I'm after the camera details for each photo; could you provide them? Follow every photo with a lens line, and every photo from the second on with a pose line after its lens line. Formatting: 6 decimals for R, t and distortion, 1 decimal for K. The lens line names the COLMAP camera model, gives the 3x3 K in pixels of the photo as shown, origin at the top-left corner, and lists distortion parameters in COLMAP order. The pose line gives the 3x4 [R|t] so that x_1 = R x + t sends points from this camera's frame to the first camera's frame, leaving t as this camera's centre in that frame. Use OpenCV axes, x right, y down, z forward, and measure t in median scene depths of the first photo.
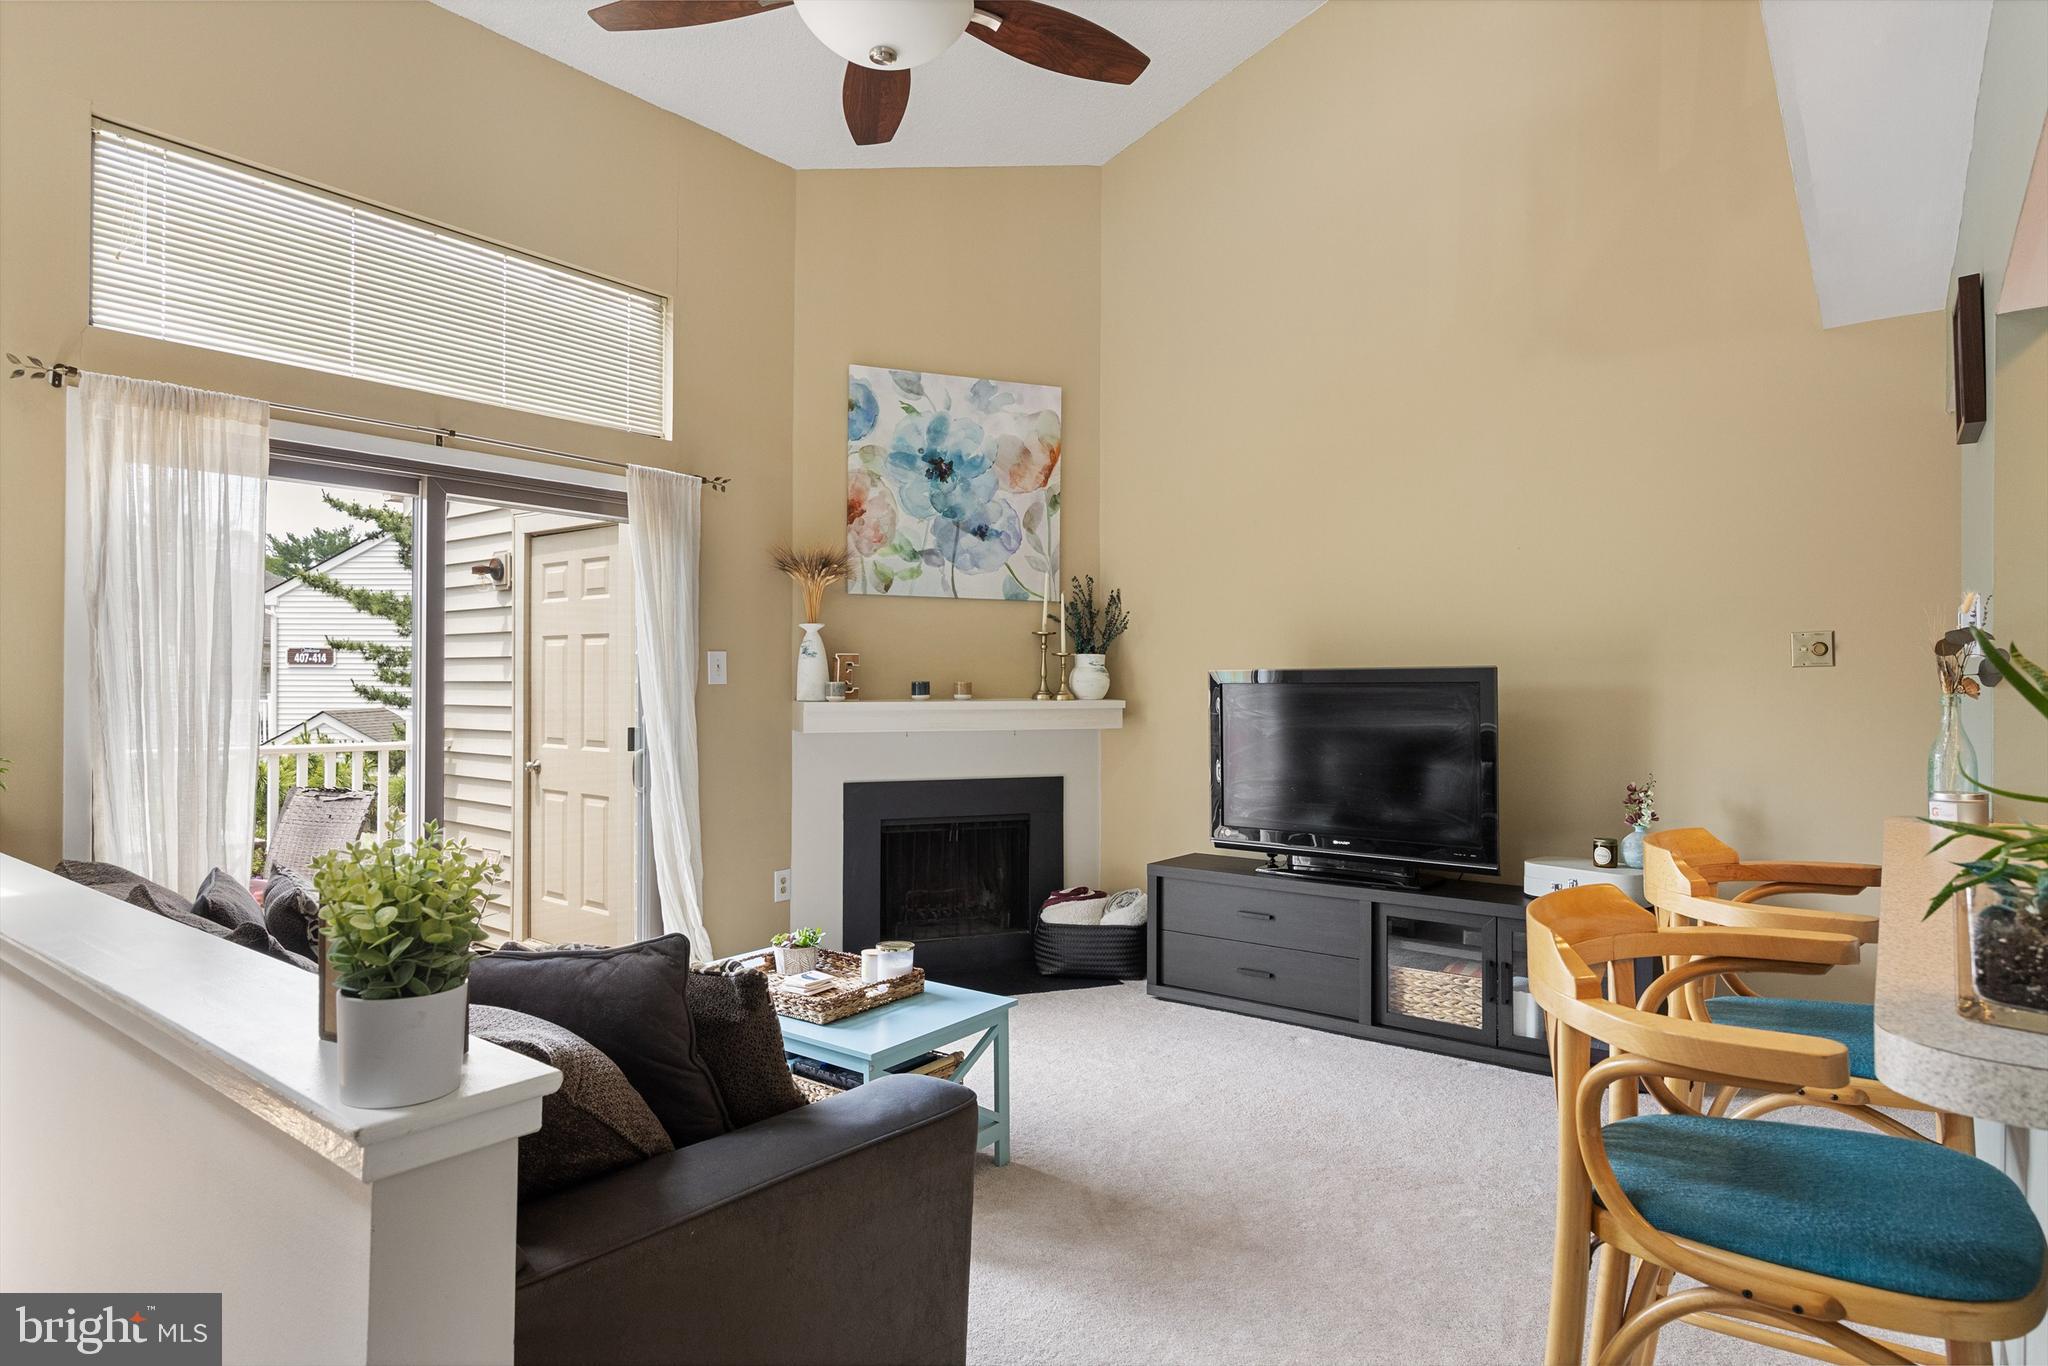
lens RADIAL K [[1135.0, 0, 1011.5], [0, 1135.0, 678.1], [0, 0, 1]] dist [-0.002340, 0.000123]
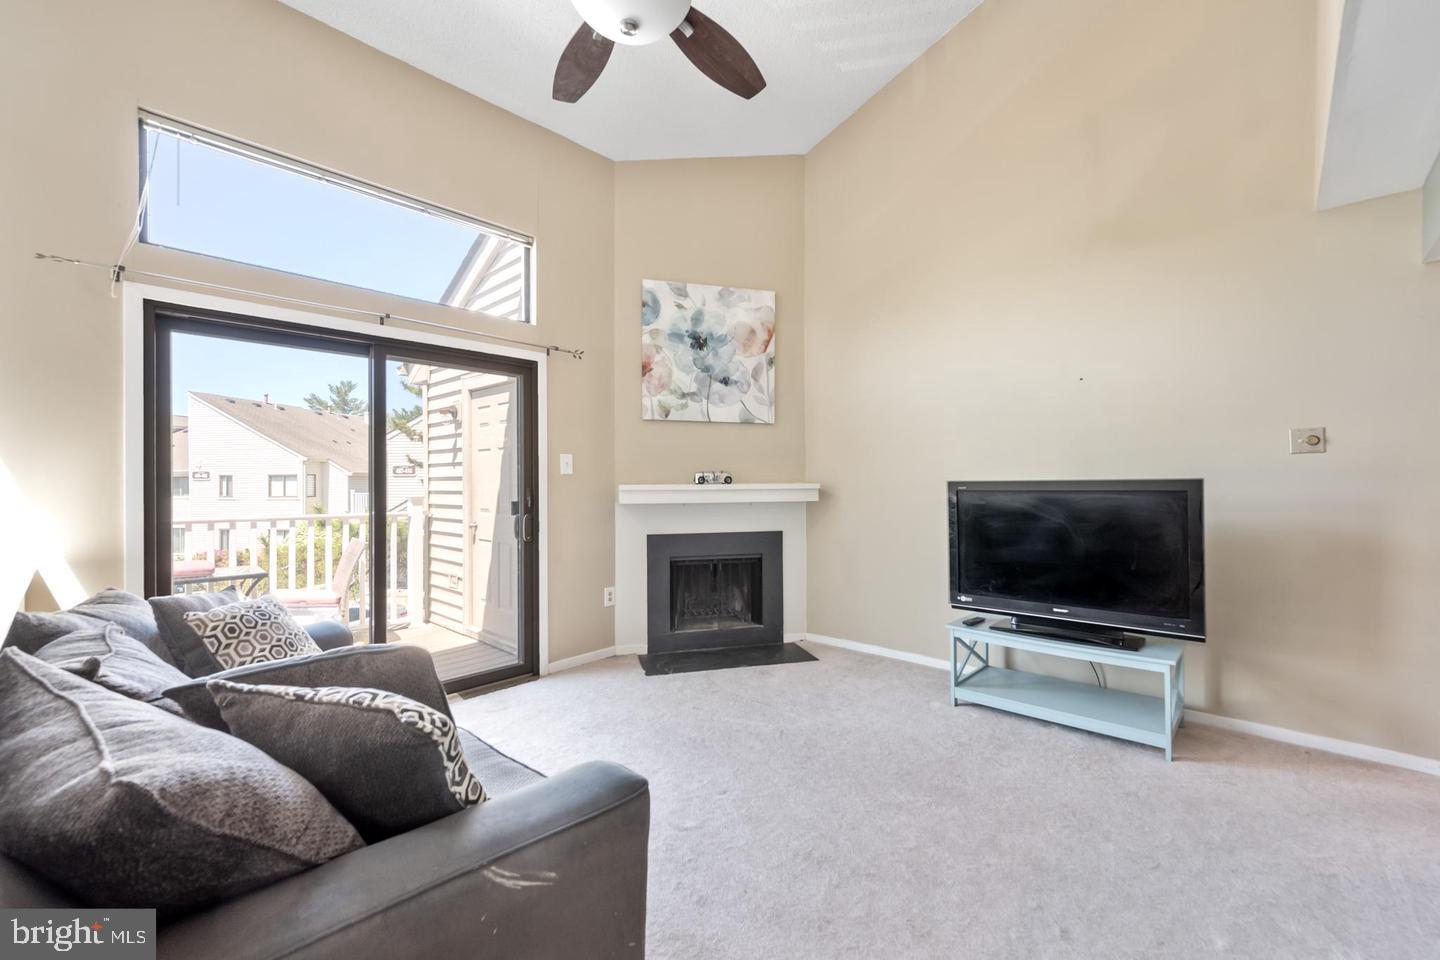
lens RADIAL K [[592.3, 0, 720.0], [0, 592.3, 480.0], [0, 0, 1]] dist [0.013441, -0.000044]
pose [[0.995219, -0.006800, -0.097433, 0.048515], [0.006473, 0.999972, -0.003678, 0.016355], [0.097456, 0.003030, 0.995235, 0.156571]]
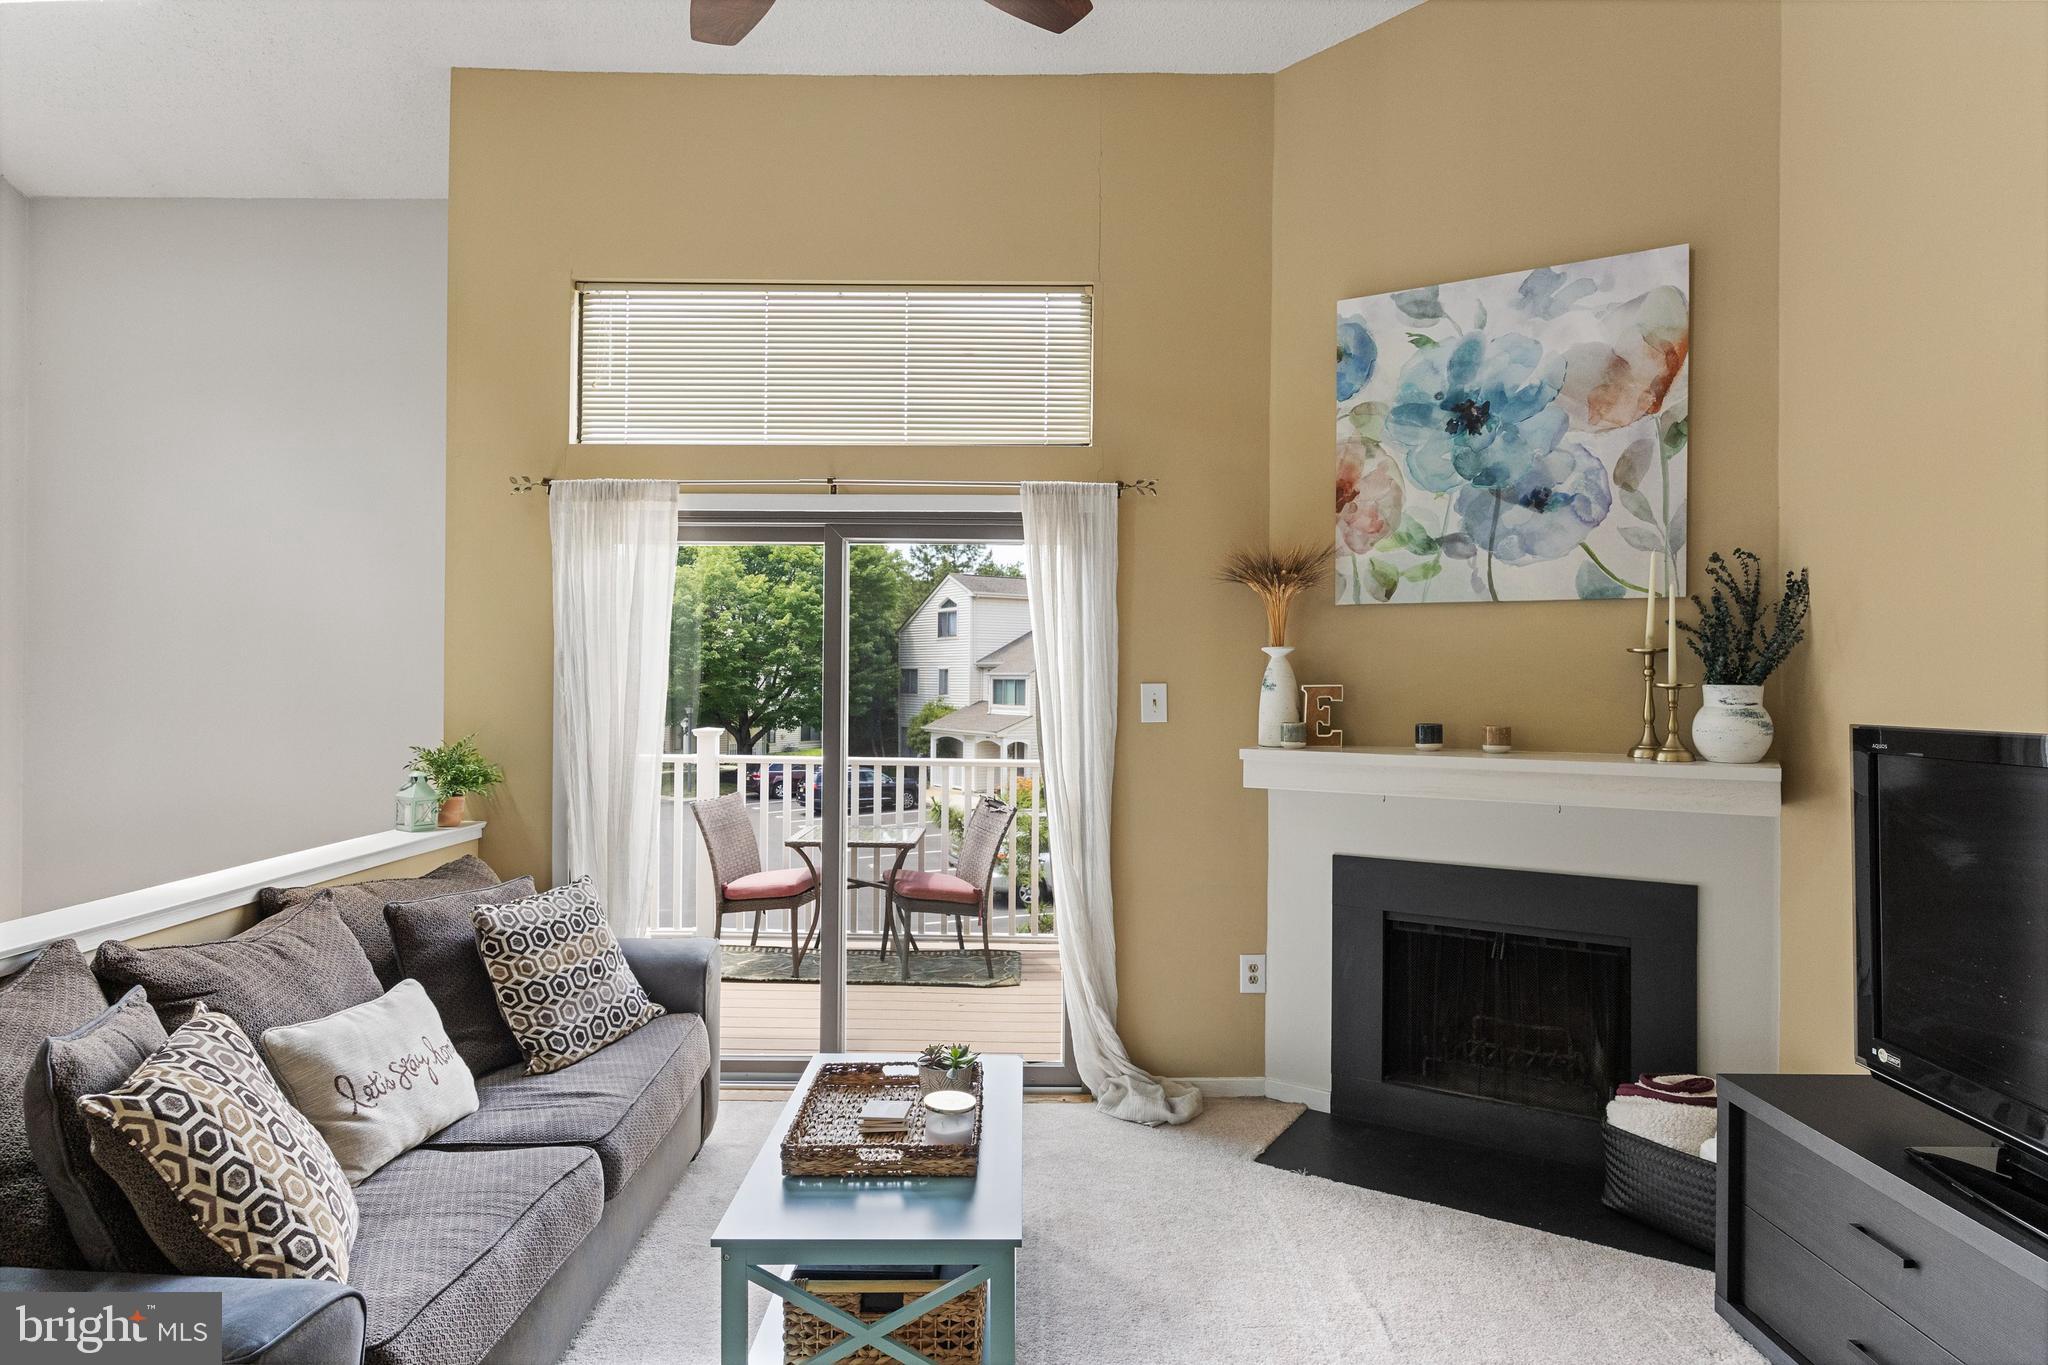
lens RADIAL K [[1135.0, 0, 1011.5], [0, 1135.0, 677.6], [0, 0, 1]] dist [-0.002340, 0.000123]
pose [[0.610130, -0.000089, -0.792302, 0.314824], [-0.001125, 0.999999, -0.000979, -0.024470], [0.792301, 0.001488, 0.610129, 0.358966]]
